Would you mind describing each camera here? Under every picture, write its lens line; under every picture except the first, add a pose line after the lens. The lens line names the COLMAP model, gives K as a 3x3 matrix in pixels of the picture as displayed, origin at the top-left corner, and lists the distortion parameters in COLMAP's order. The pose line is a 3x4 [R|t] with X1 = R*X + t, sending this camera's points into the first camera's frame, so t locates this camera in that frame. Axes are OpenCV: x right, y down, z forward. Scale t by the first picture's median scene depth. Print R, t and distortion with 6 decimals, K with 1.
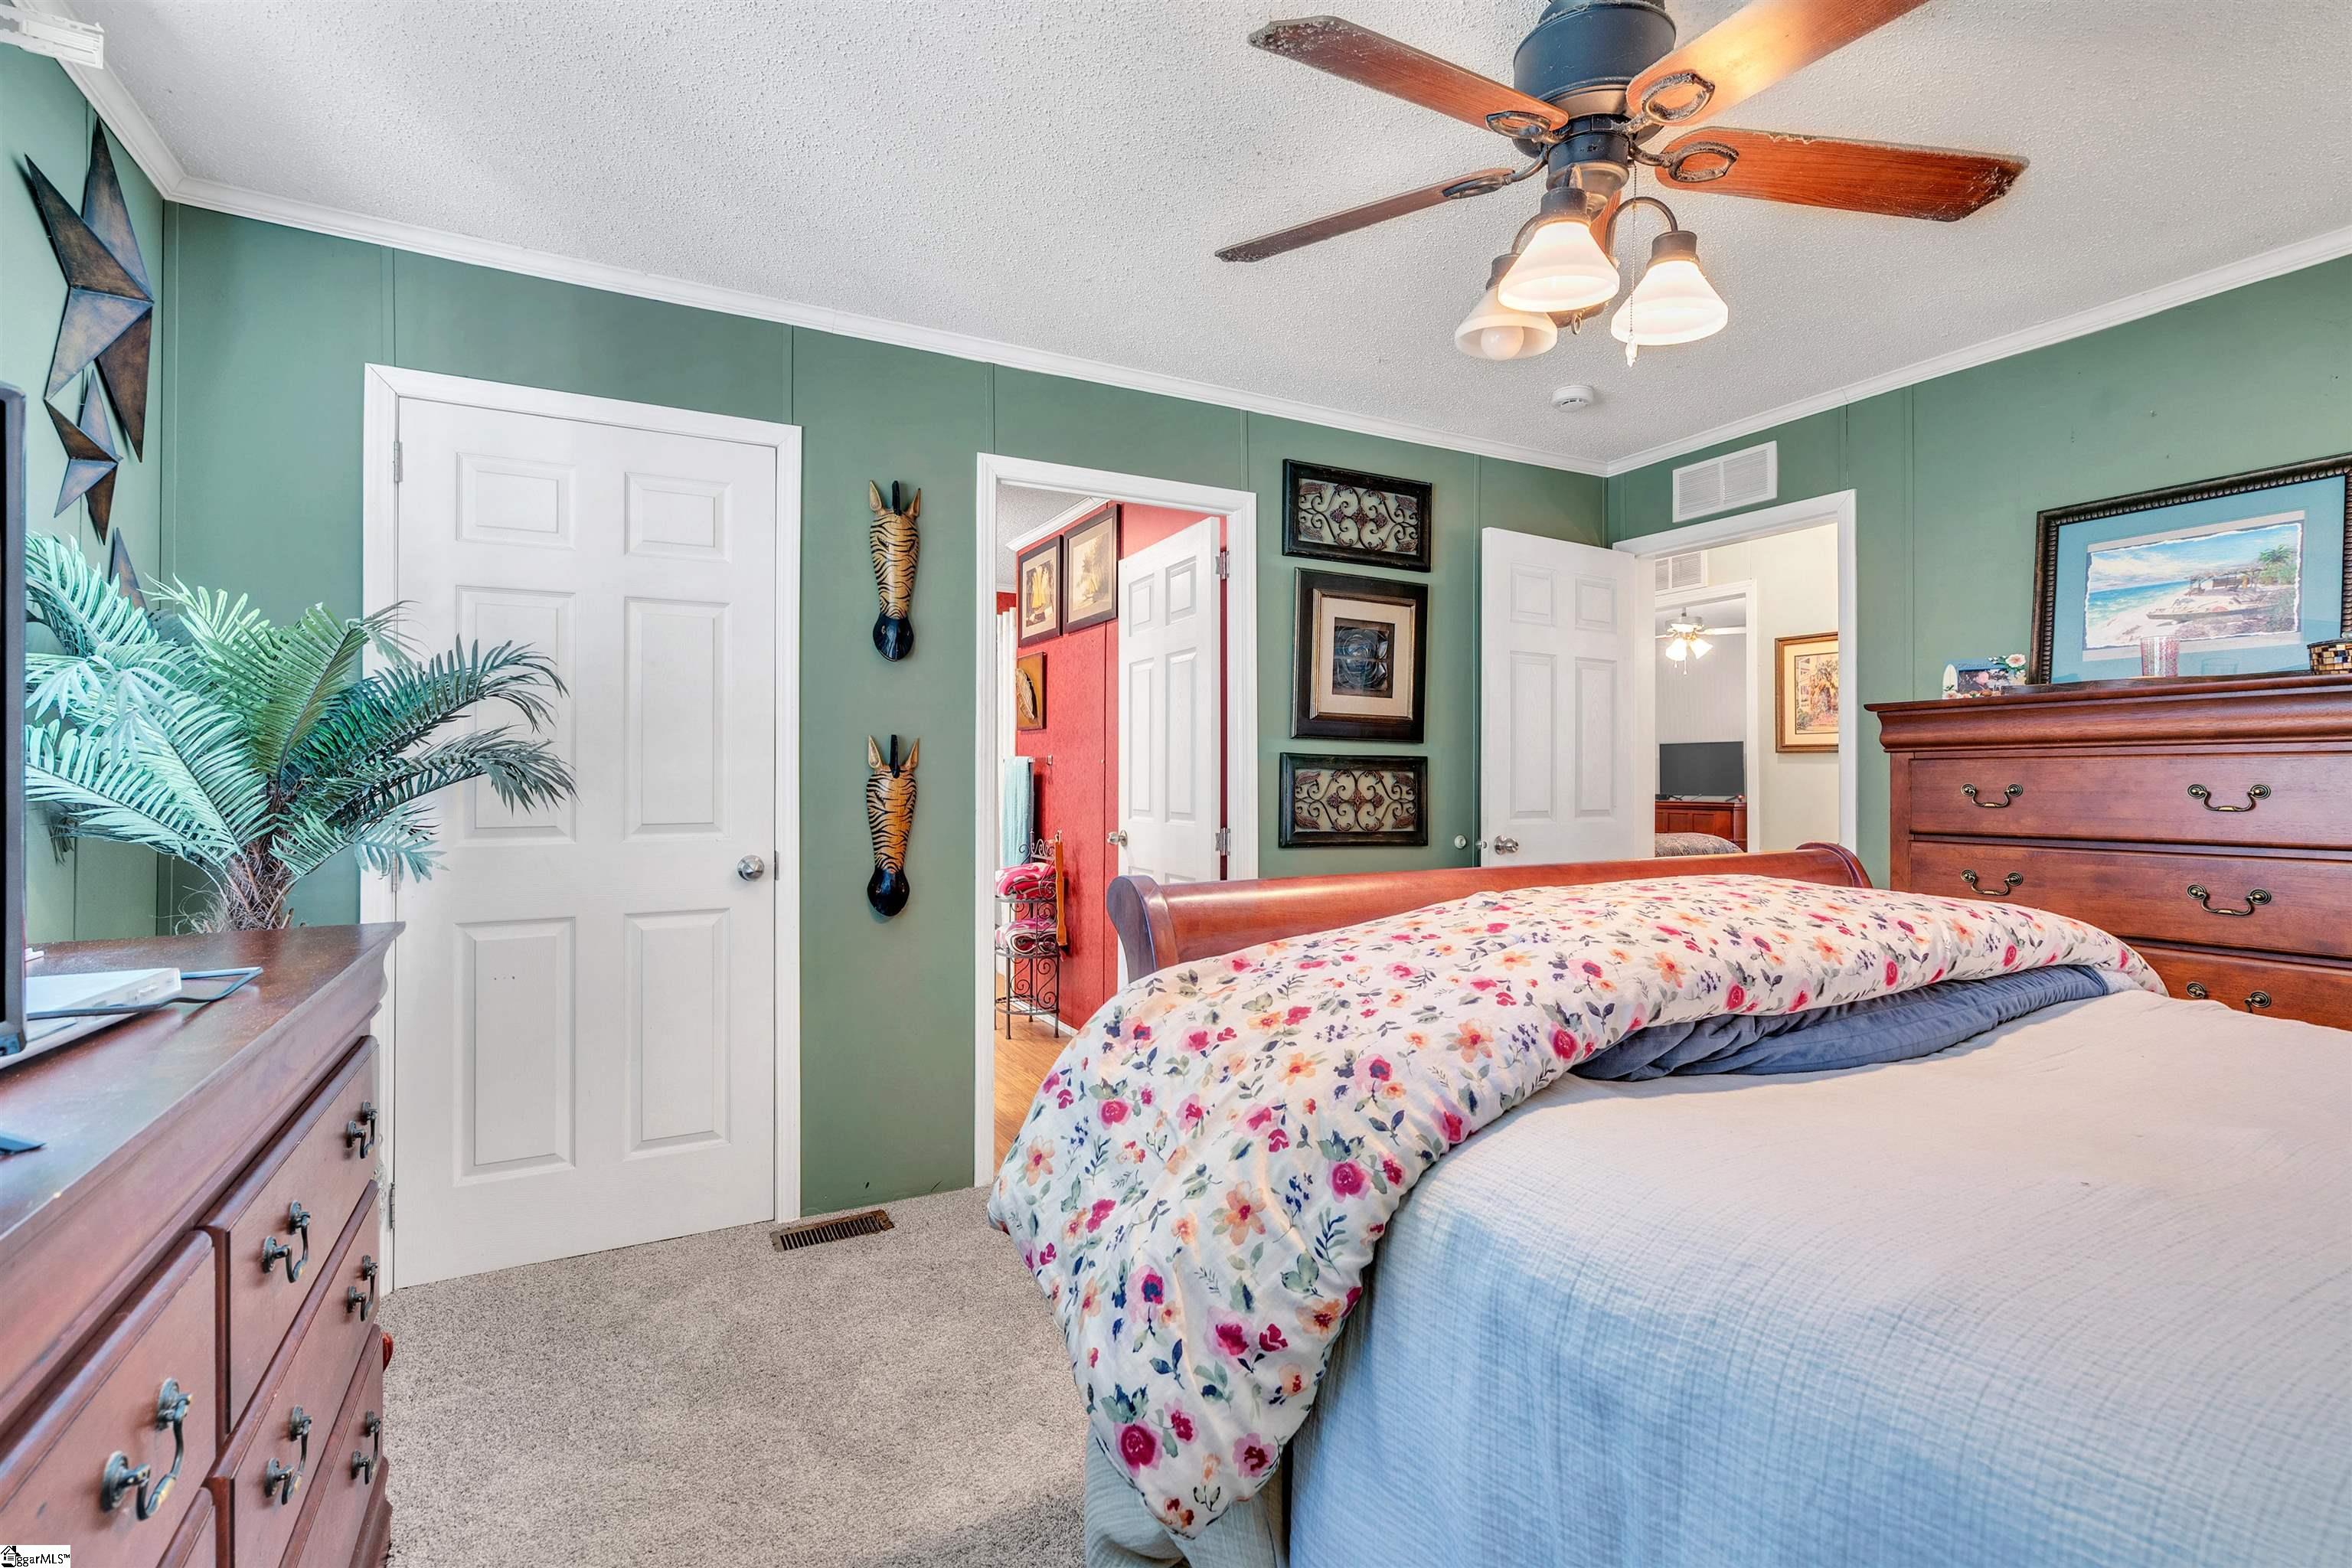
lens RADIAL K [[1066.1, 0, 1174.8], [0, 1066.1, 776.5], [0, 0, 1]] dist [0.000493, 0.001590]
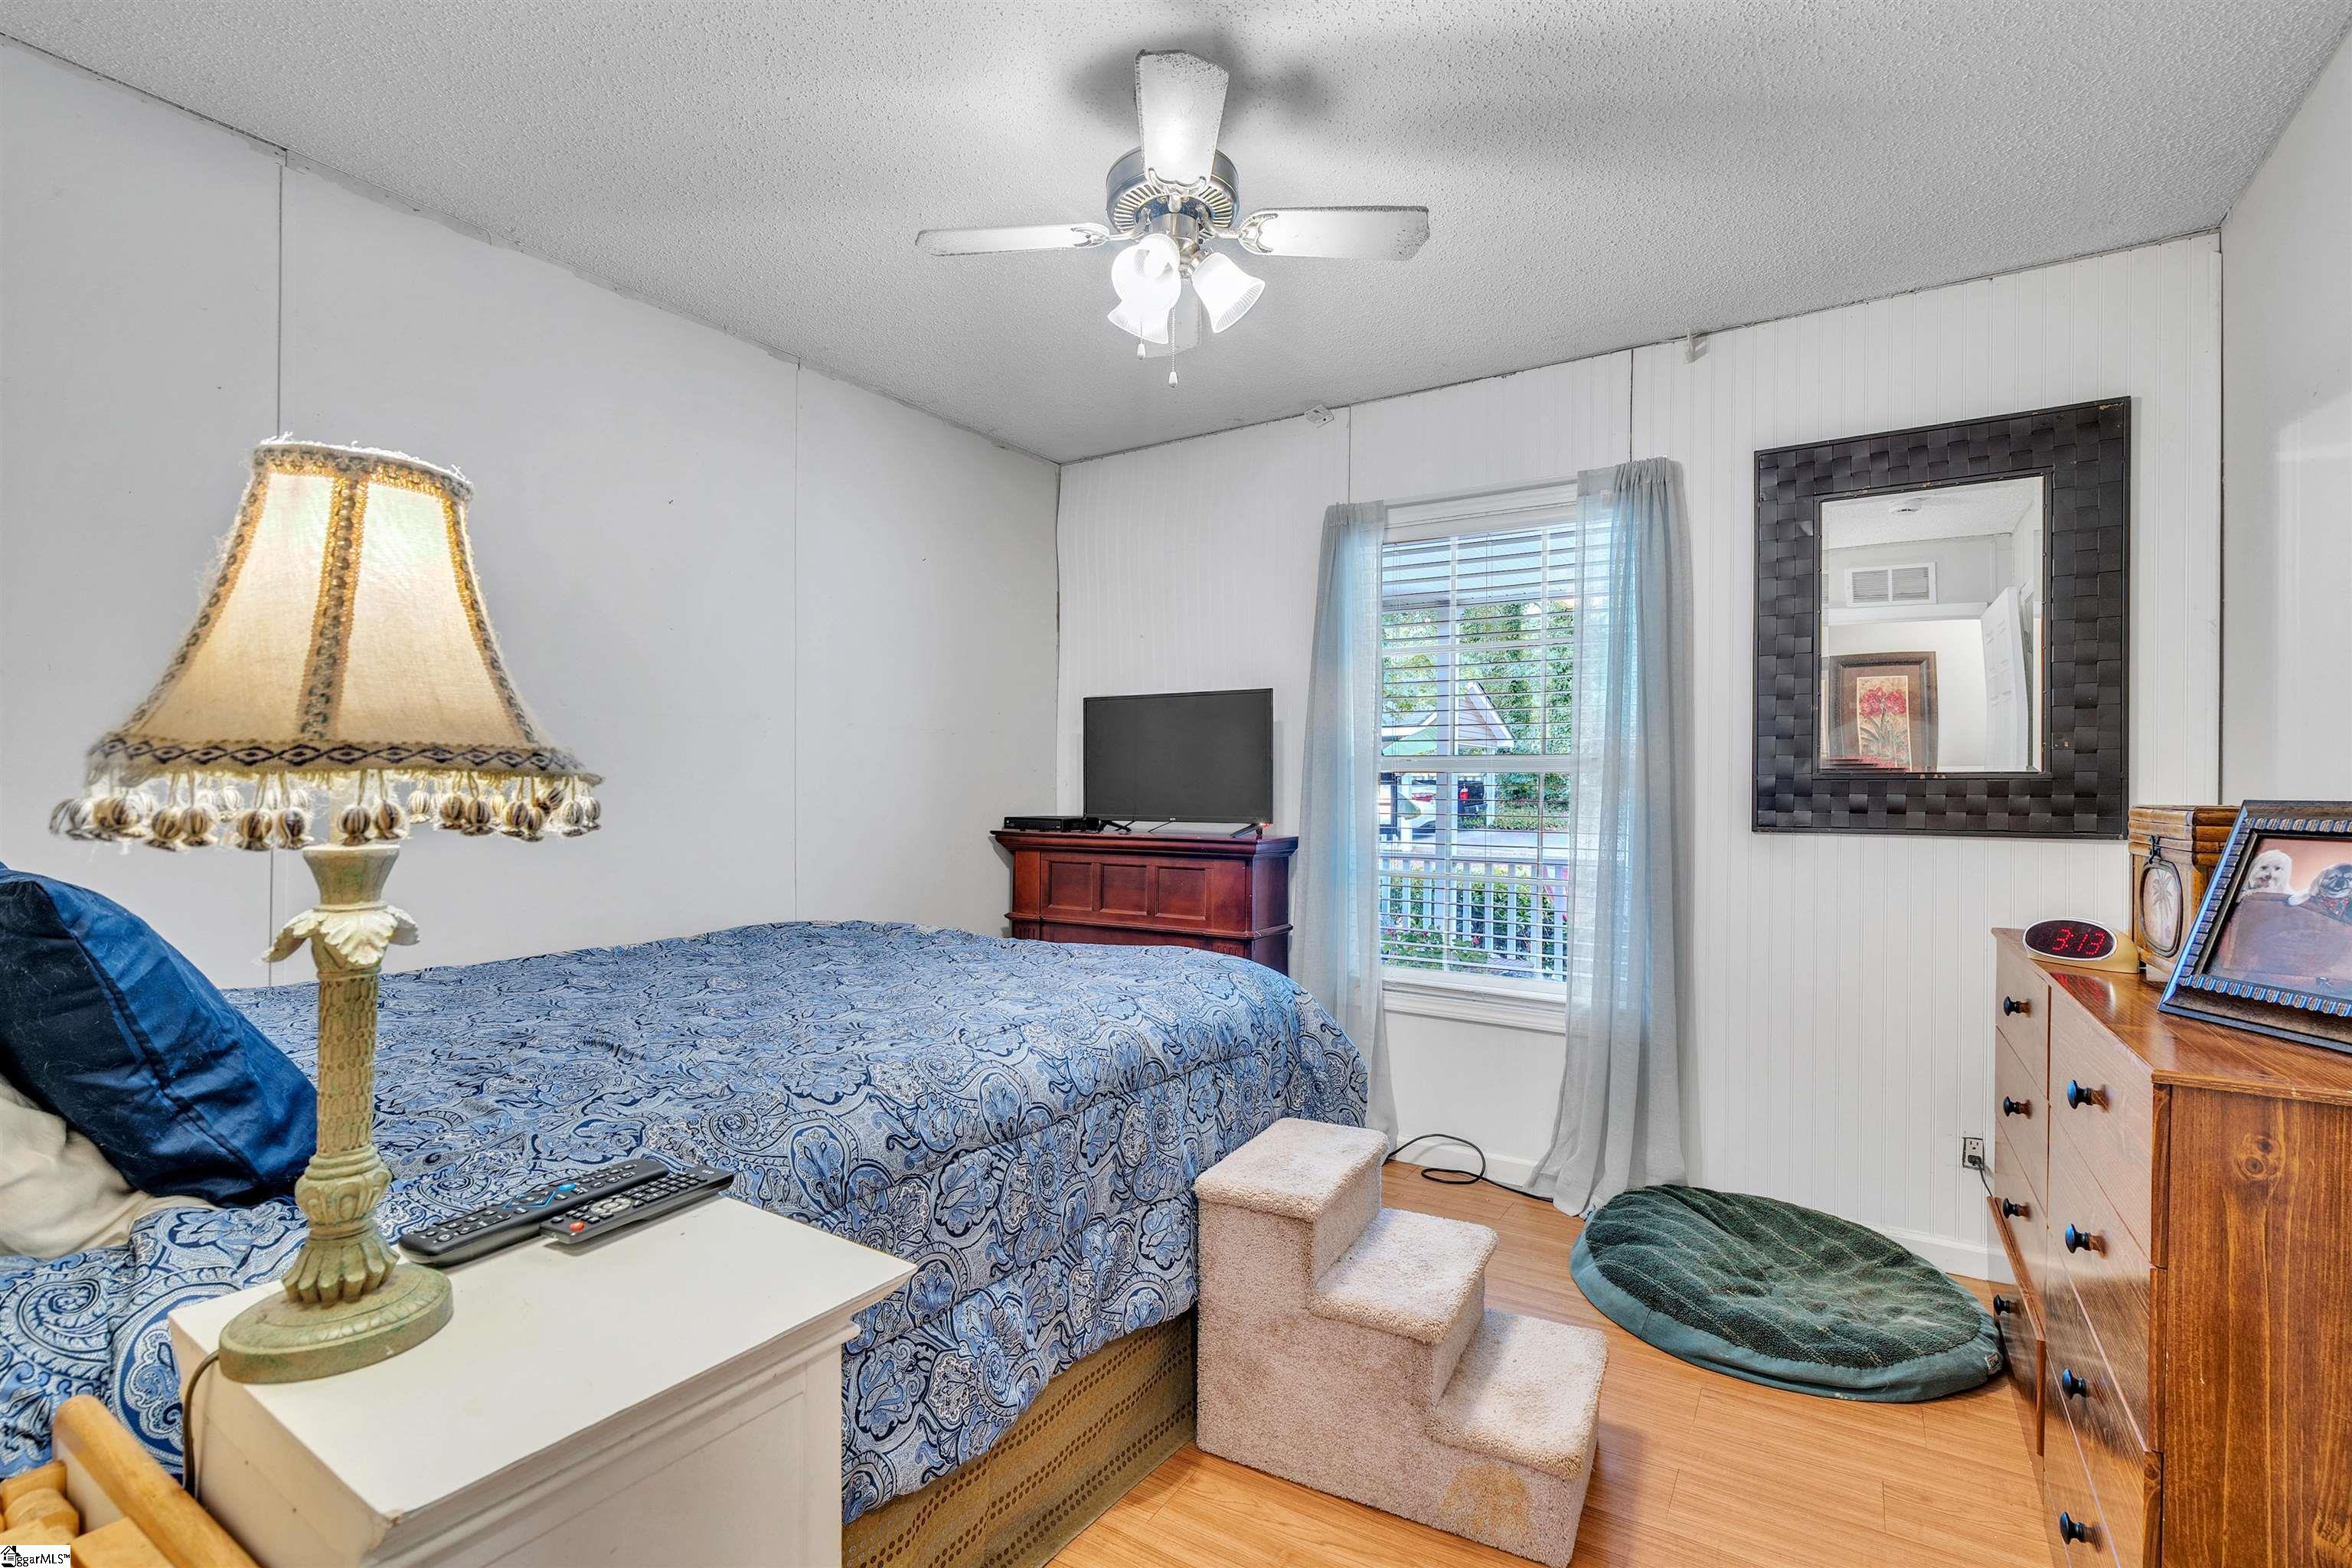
lens RADIAL K [[1066.1, 0, 1173.5], [0, 1066.1, 791.3], [0, 0, 1]] dist [0.000493, 0.001590]
pose [[0.873172, 0.001707, 0.487410, 0.302600], [-0.001898, 0.999998, -0.000102, 0.006476], [-0.487409, -0.000836, 0.873173, 0.662810]]
